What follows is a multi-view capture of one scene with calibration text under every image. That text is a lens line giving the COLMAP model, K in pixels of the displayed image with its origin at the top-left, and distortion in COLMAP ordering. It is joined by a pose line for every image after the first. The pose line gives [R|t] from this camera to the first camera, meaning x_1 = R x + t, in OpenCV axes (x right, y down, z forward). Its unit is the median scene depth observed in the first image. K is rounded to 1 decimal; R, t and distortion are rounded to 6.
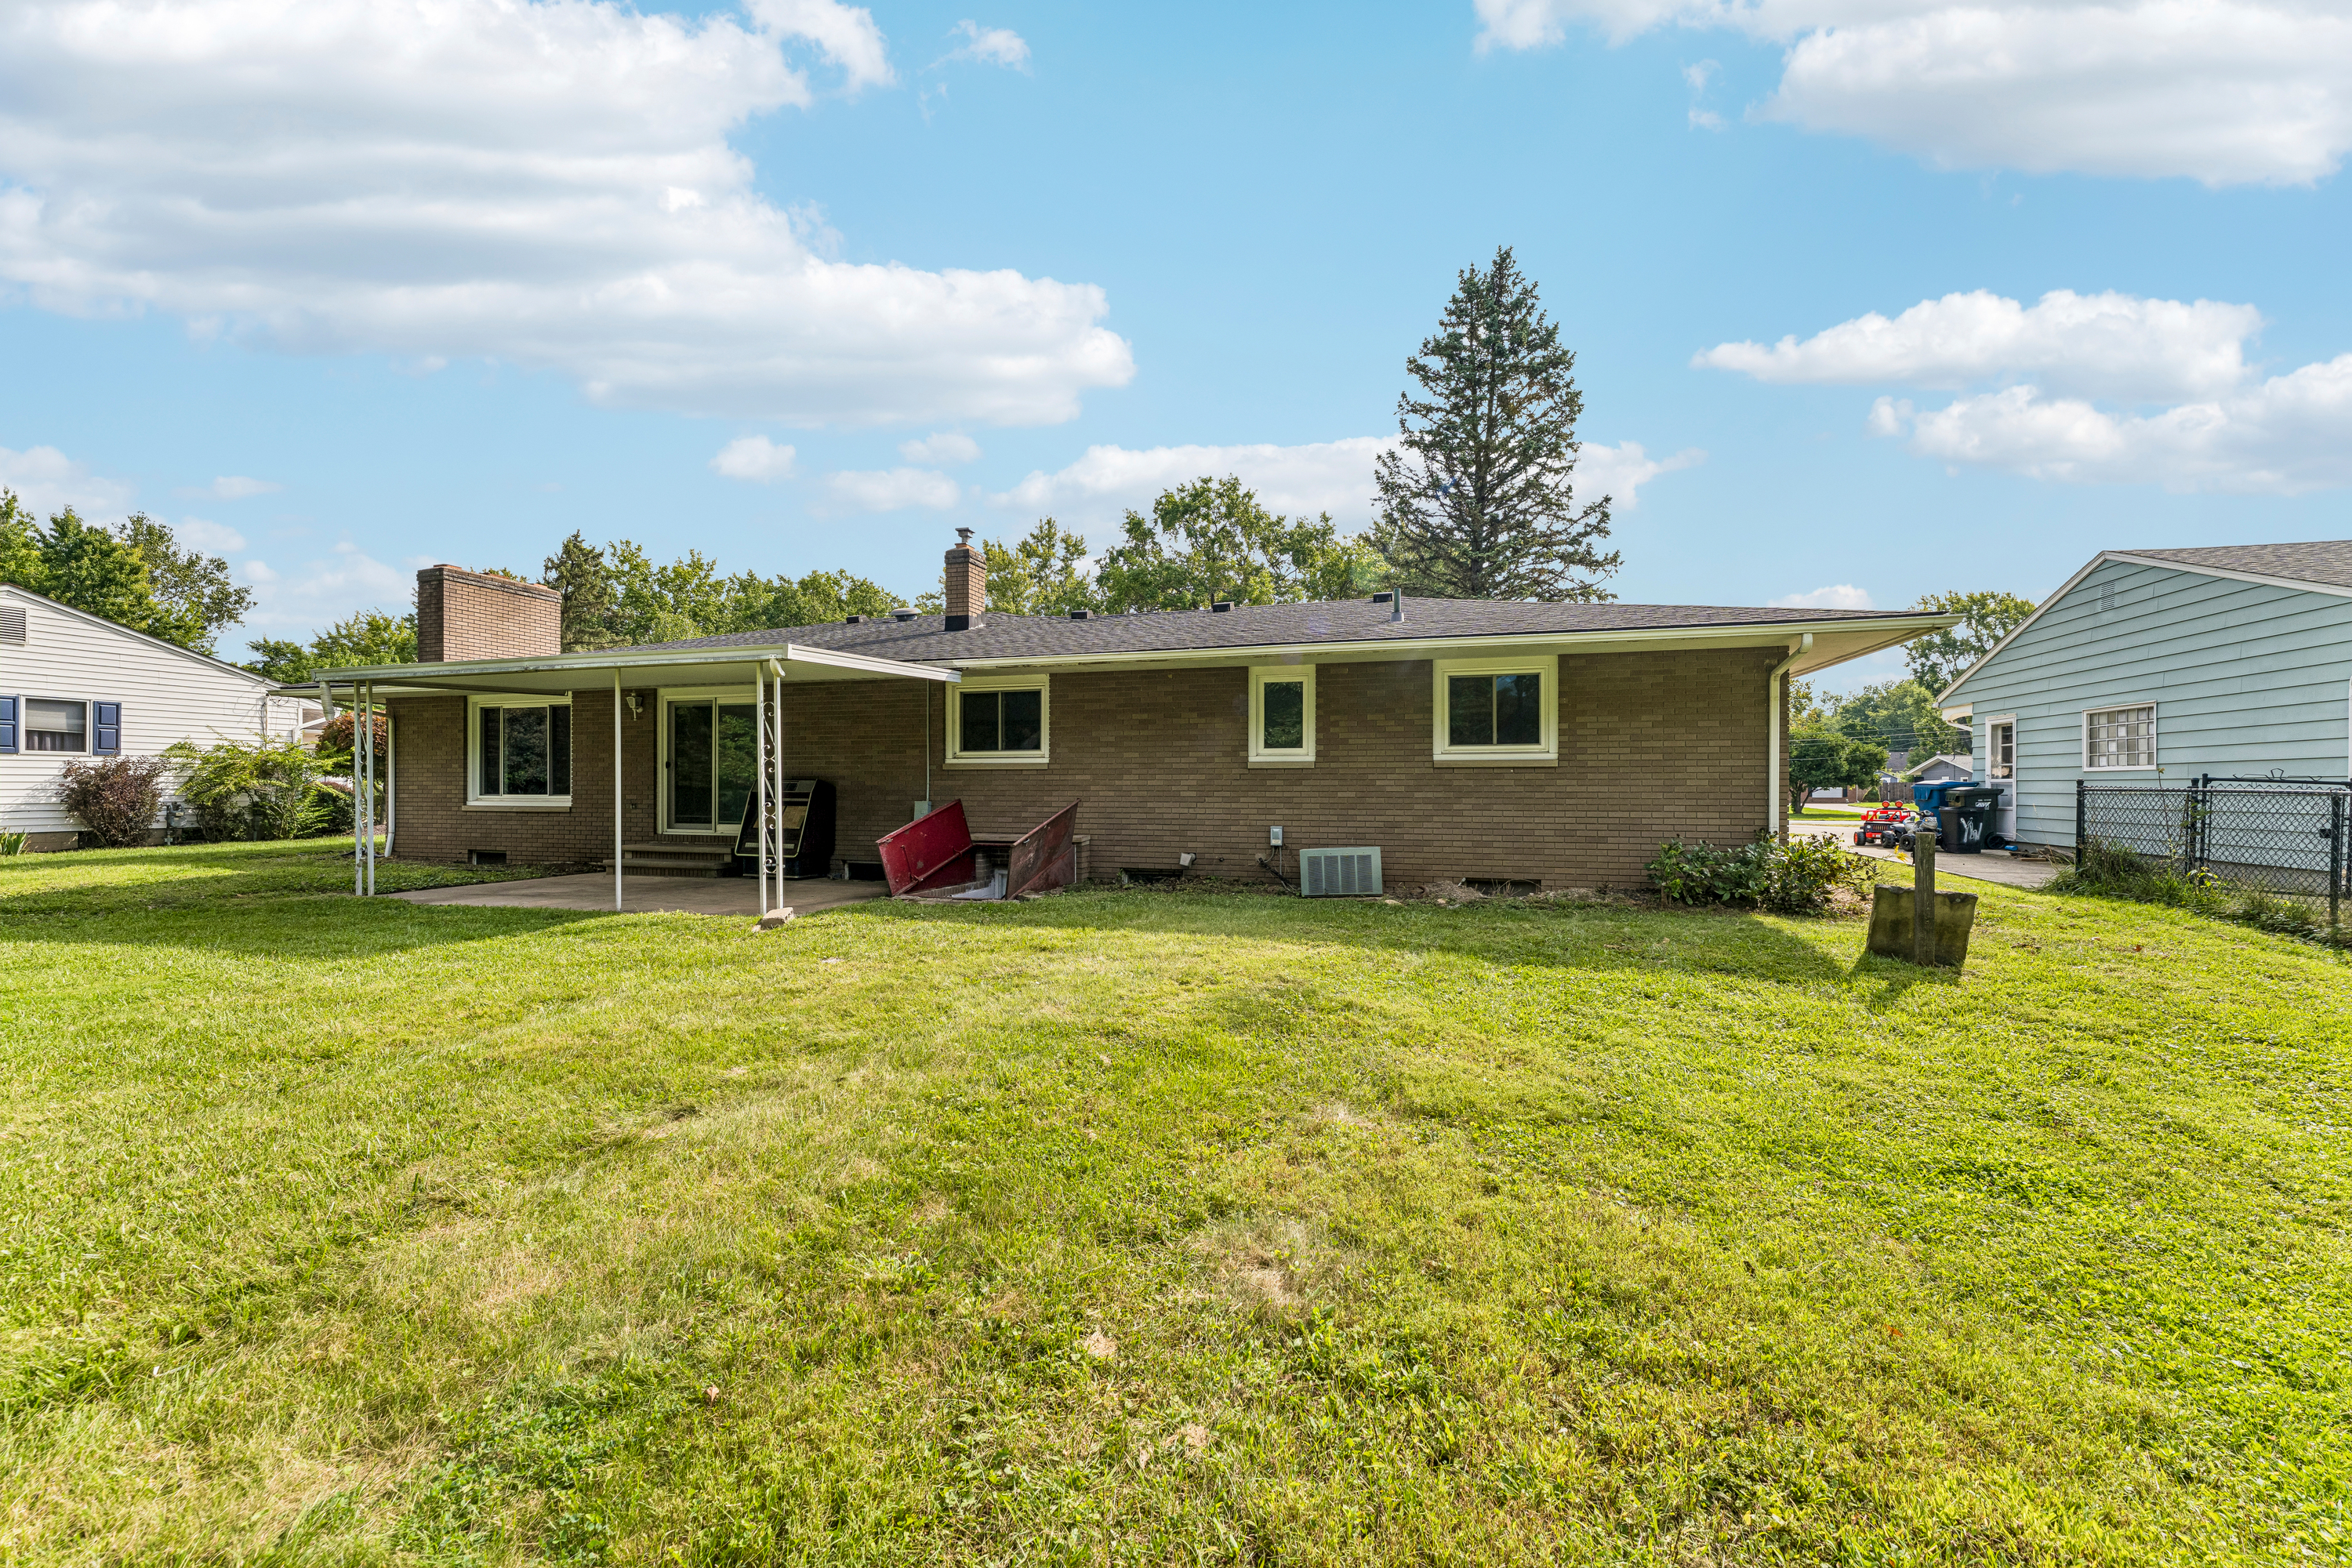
lens RADIAL K [[947.4, 0, 1184.7], [0, 947.4, 786.6], [0, 0, 1]] dist [-0.000170, -0.000057]
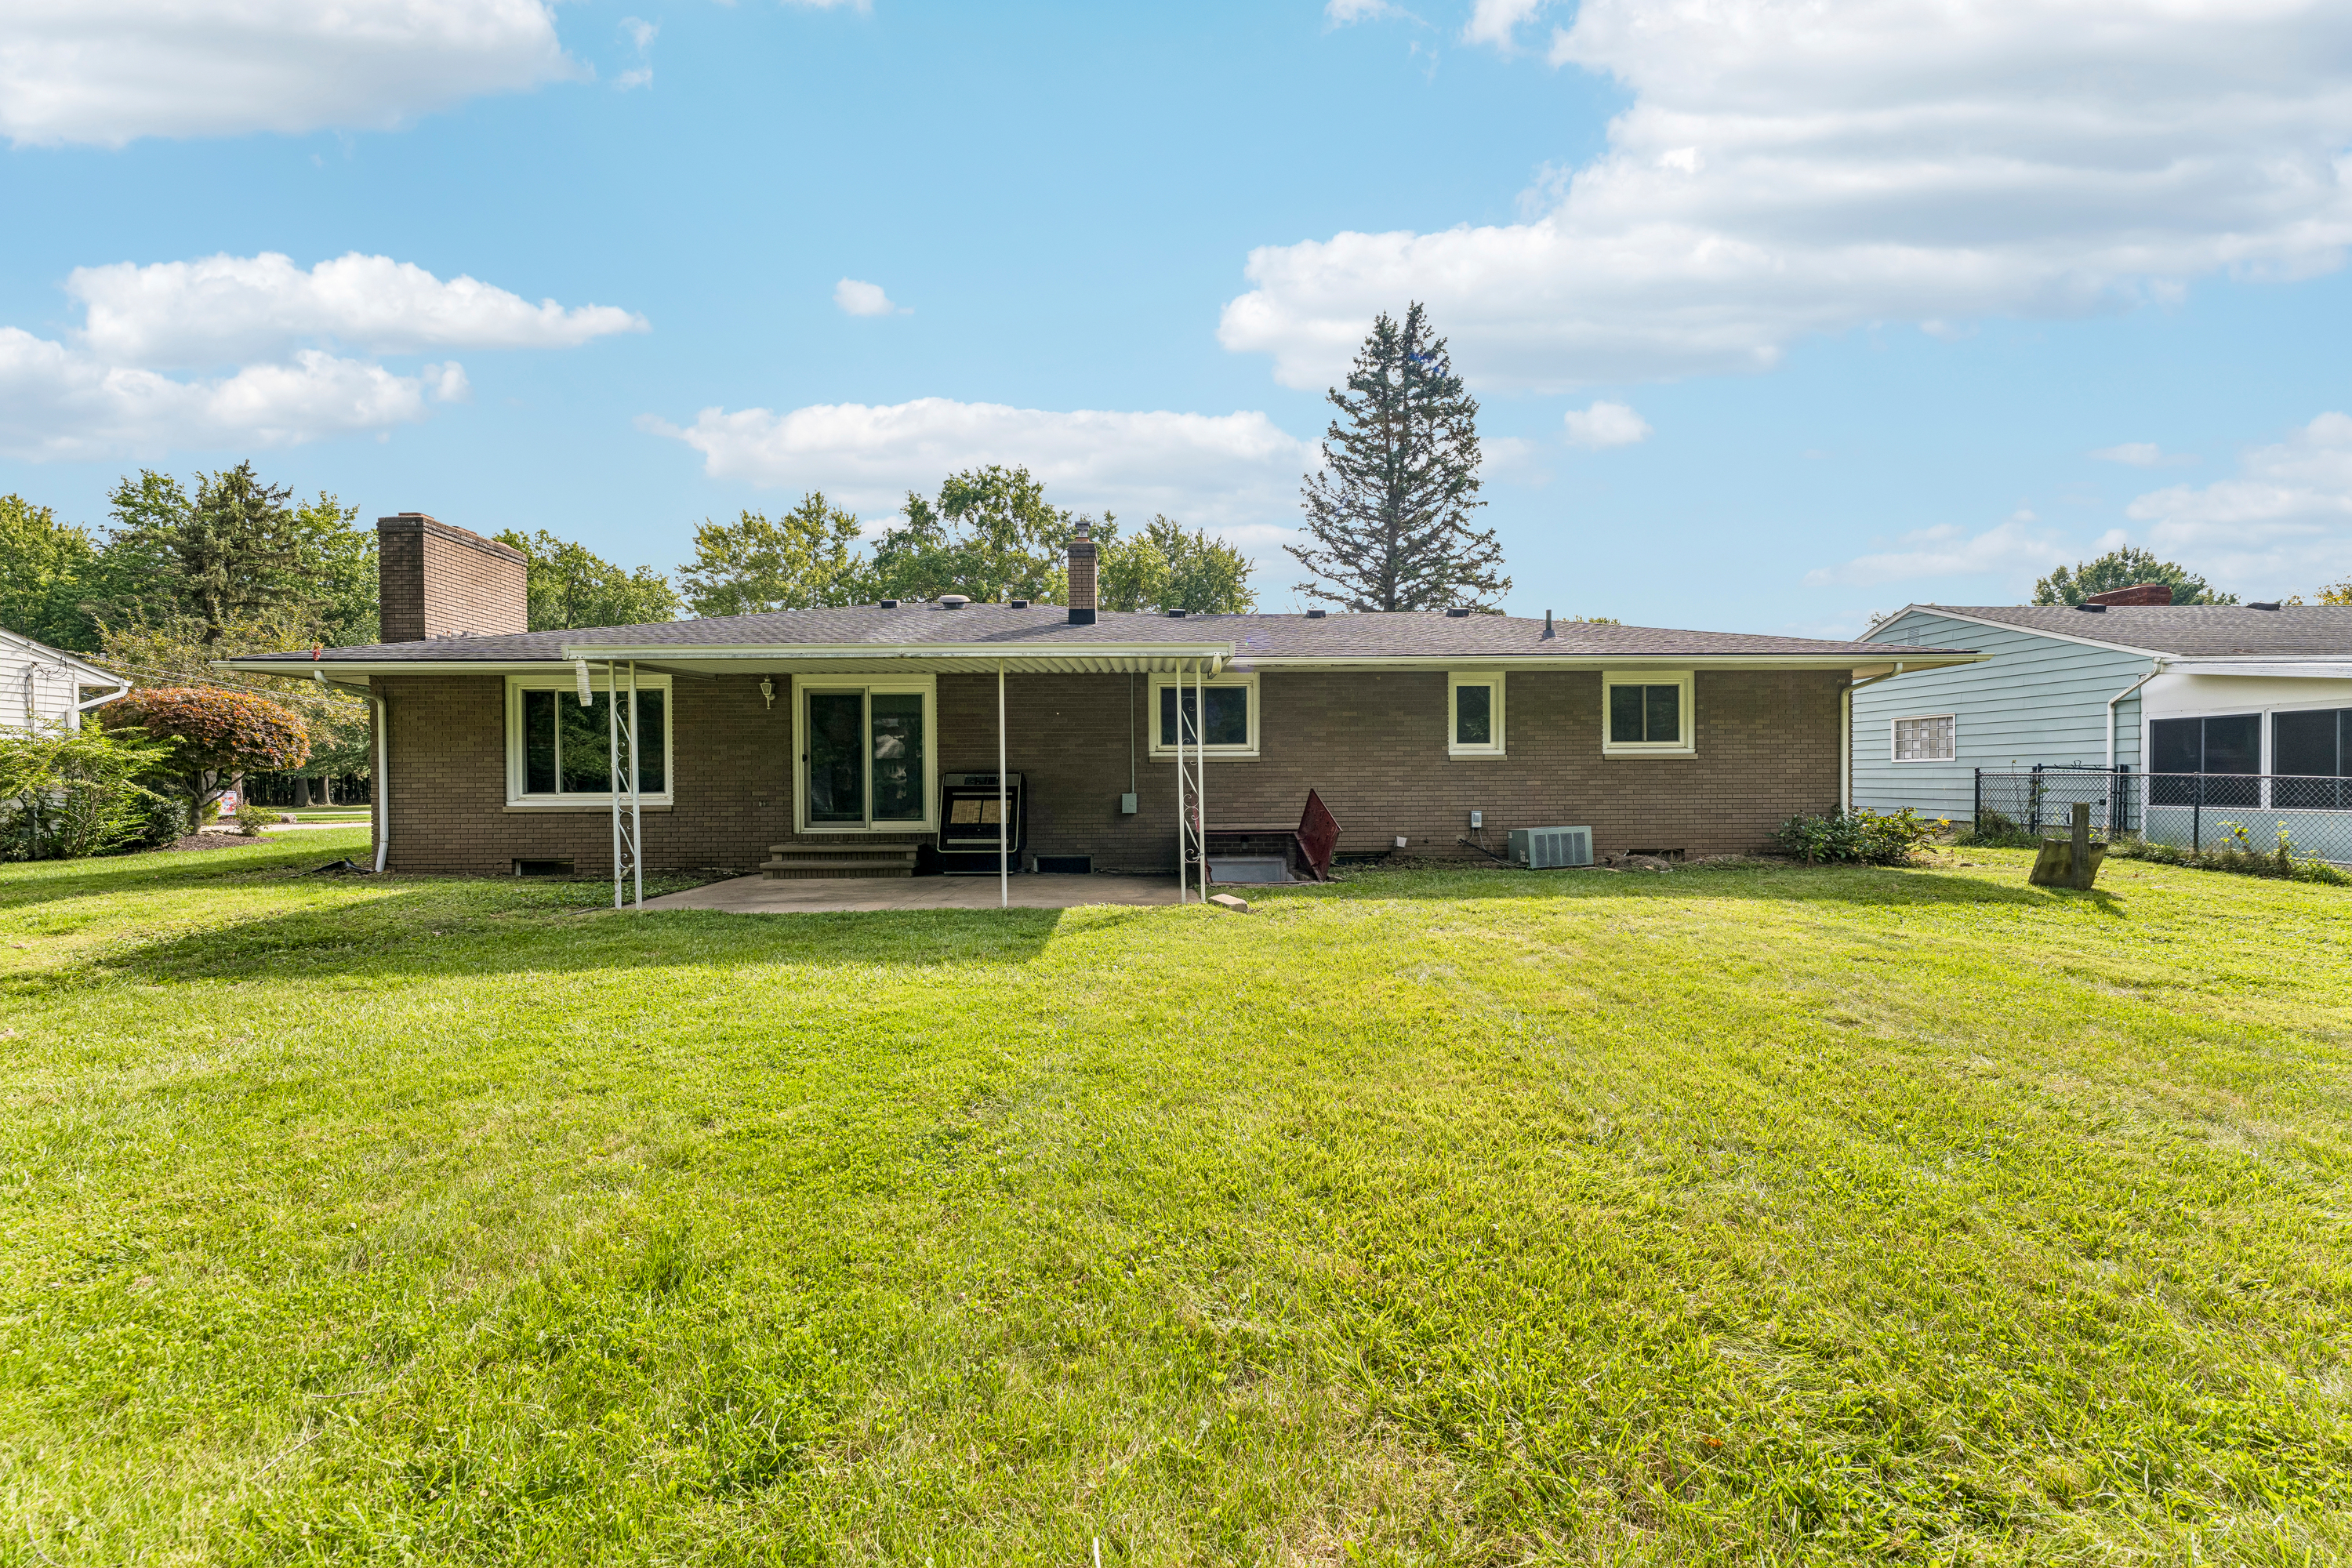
lens RADIAL K [[947.4, 0, 1184.7], [0, 947.4, 786.6], [0, 0, 1]] dist [-0.000170, -0.000057]
pose [[0.948536, -0.009716, 0.316521, -0.413889], [0.007553, 0.999939, 0.008061, 0.000184], [-0.316580, -0.005255, 0.948551, 0.010771]]
